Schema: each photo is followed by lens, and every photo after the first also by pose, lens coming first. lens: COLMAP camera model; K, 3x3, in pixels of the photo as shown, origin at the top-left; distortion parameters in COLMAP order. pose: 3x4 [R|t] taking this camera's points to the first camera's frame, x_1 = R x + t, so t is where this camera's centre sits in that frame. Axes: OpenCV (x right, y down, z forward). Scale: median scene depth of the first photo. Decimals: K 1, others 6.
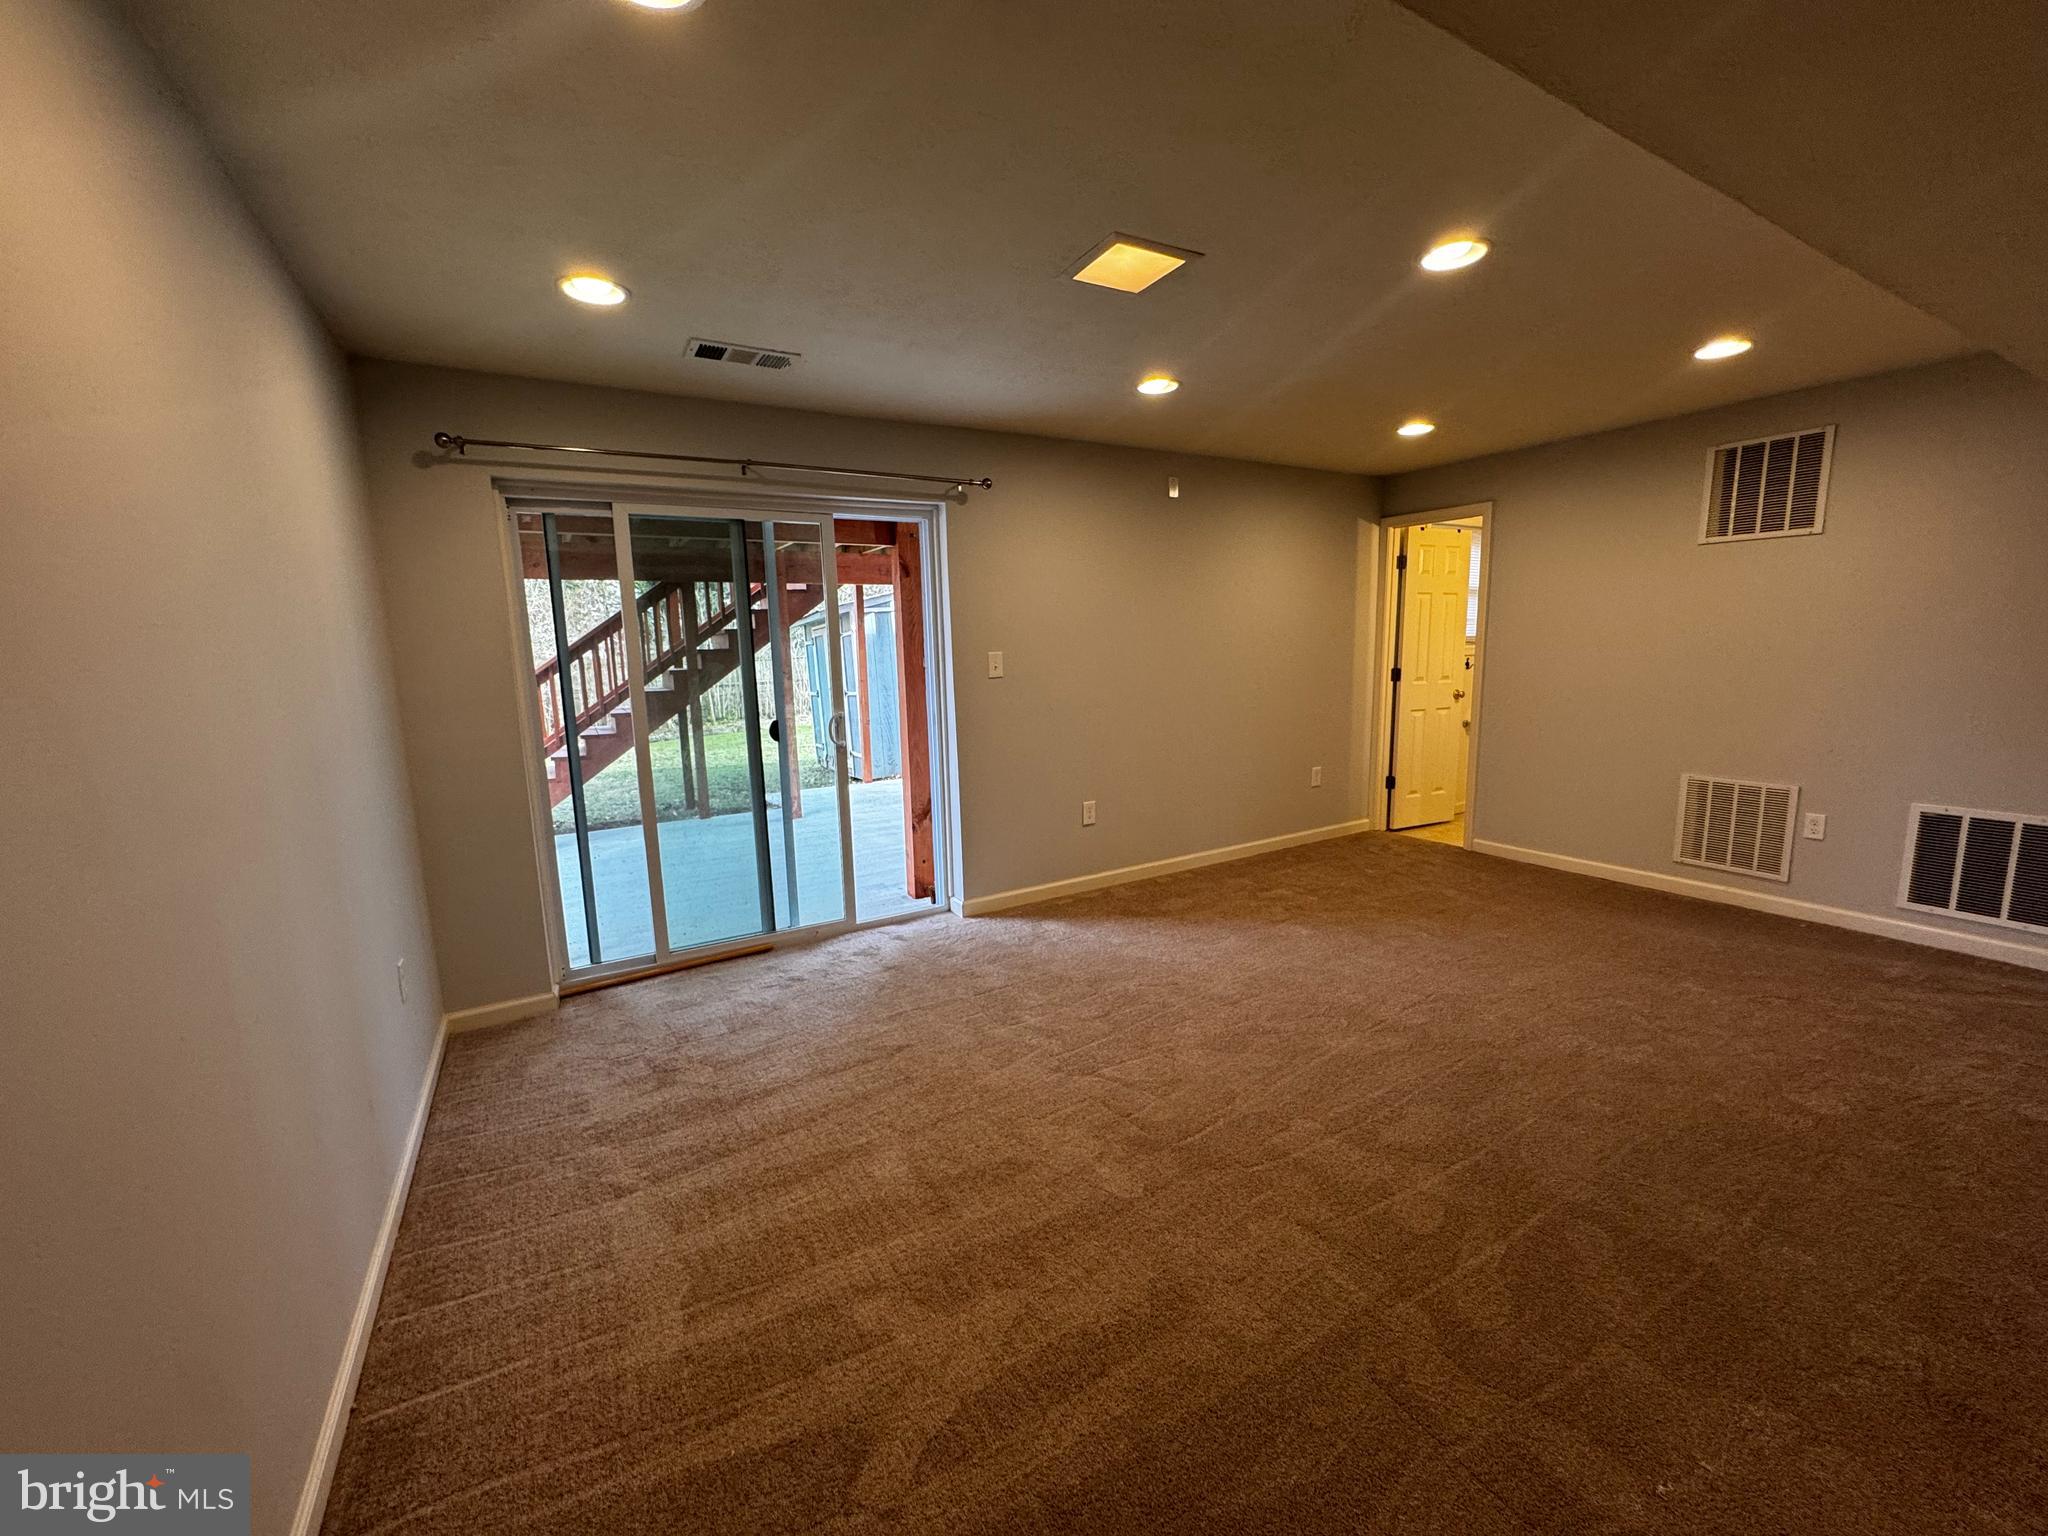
lens RADIAL K [[835.4, 0, 1022.6], [0, 835.4, 765.8], [0, 0, 1]] dist [0.000278, -0.000812]
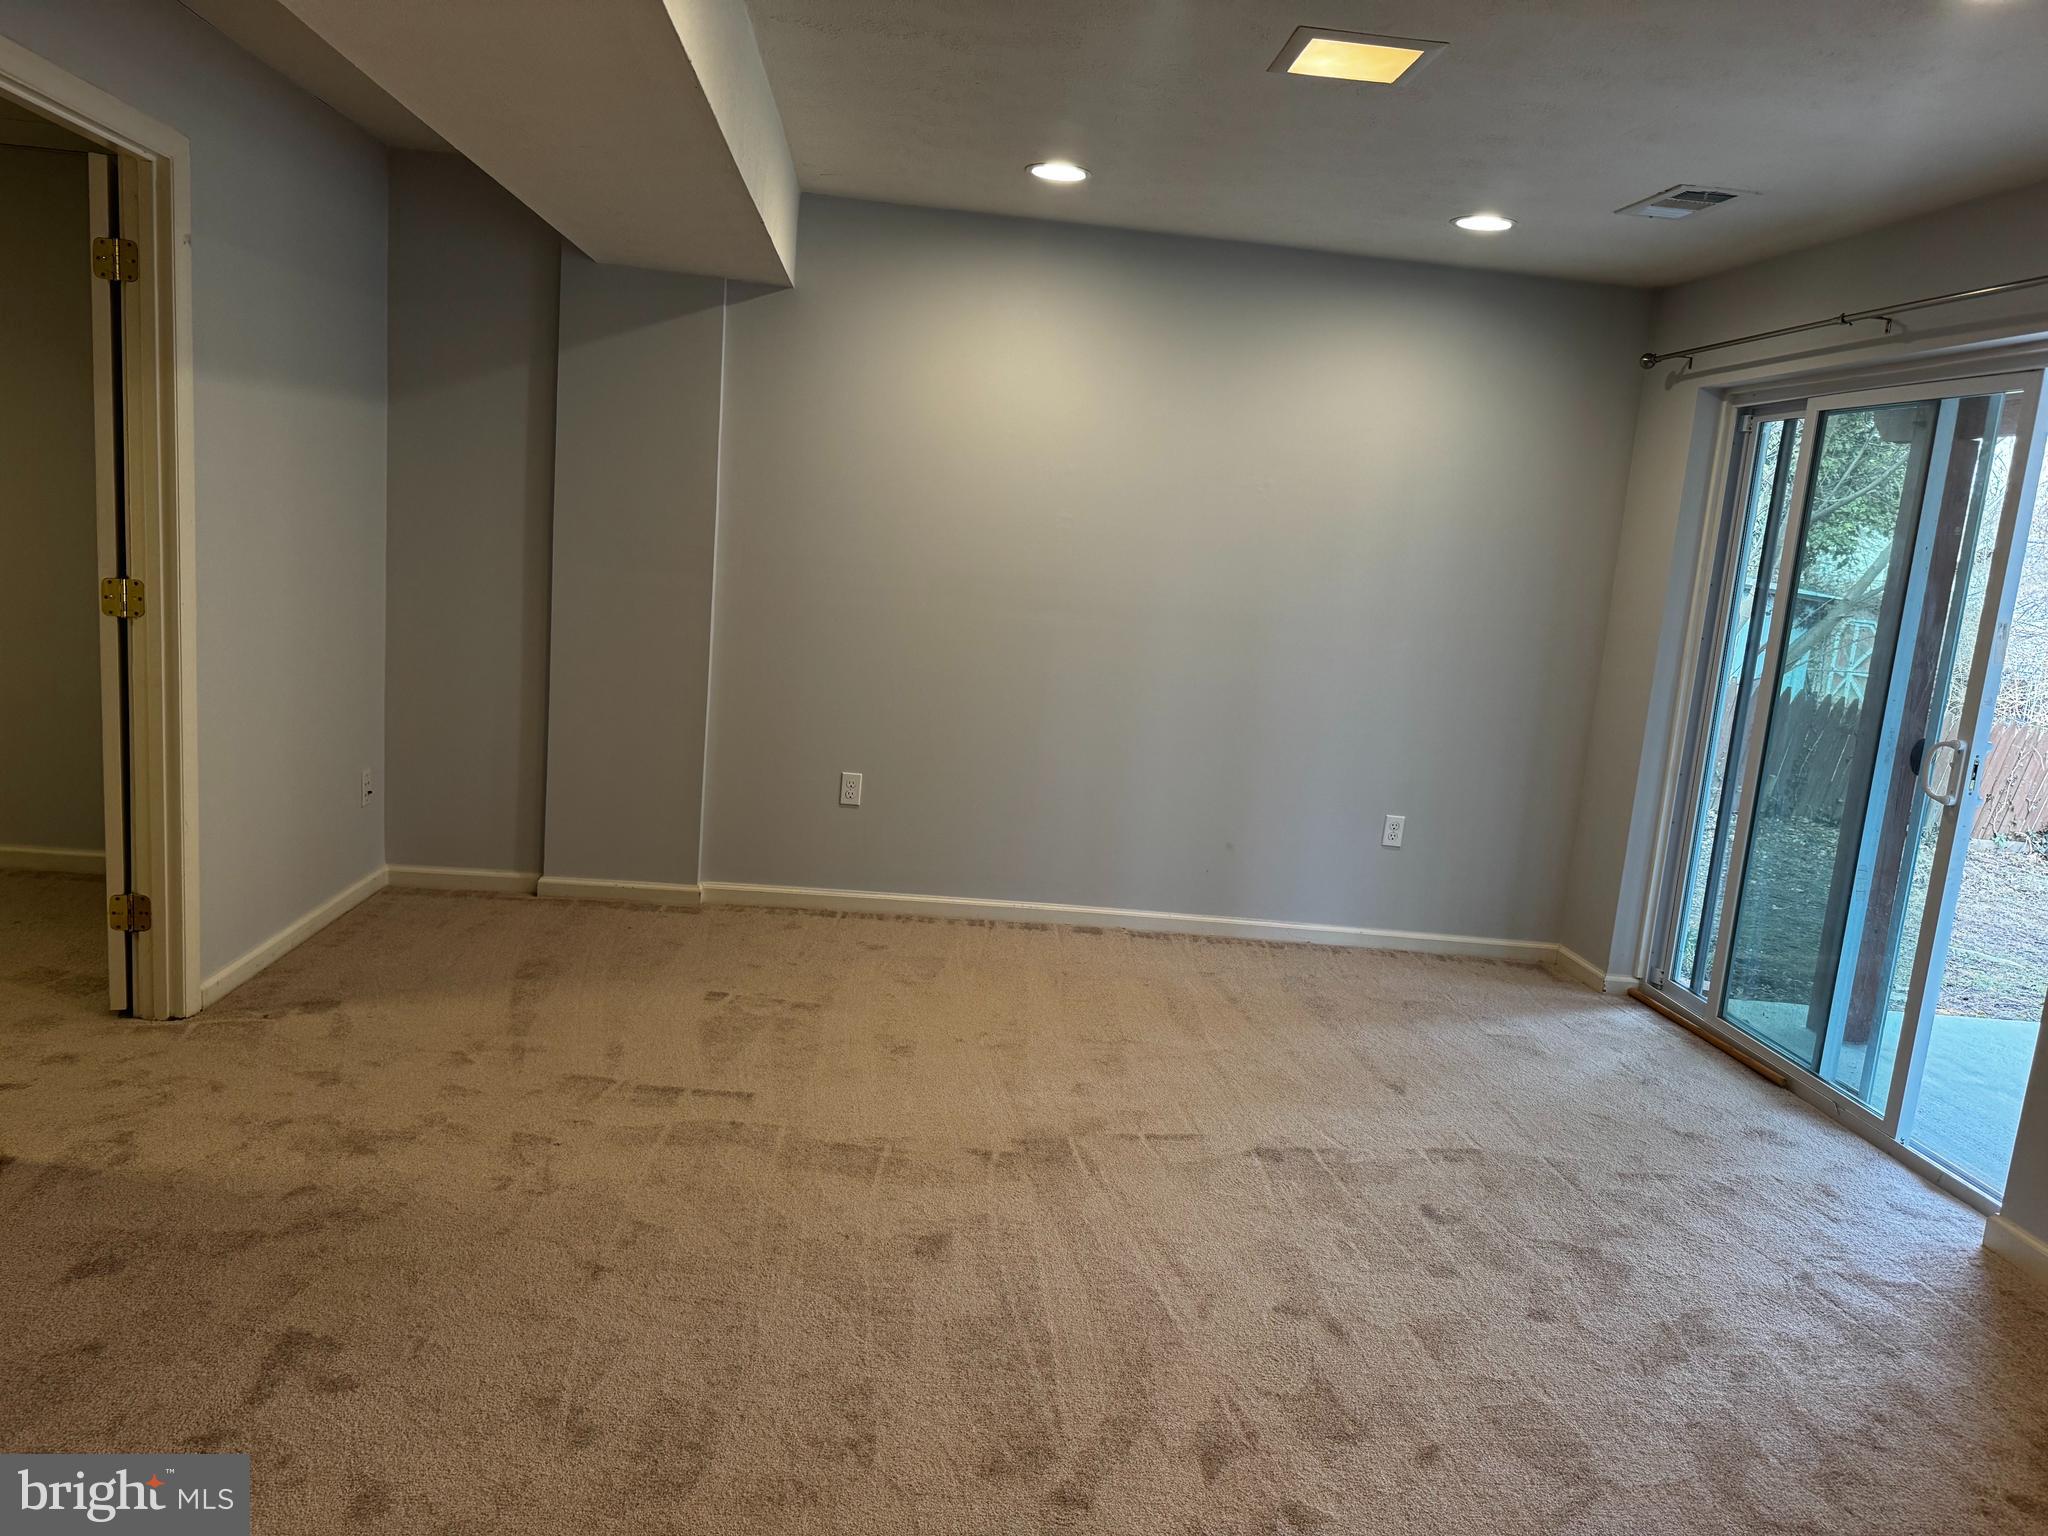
lens RADIAL K [[1440.5, 0, 1021.5], [0, 1440.5, 766.8], [0, 0, 1]] dist [0.001917, 0.000176]
pose [[-0.423666, 0.139387, -0.895030, 0.960523], [-0.217544, 0.943514, 0.249913, -0.166297], [0.879308, 0.300587, -0.369412, 0.915610]]
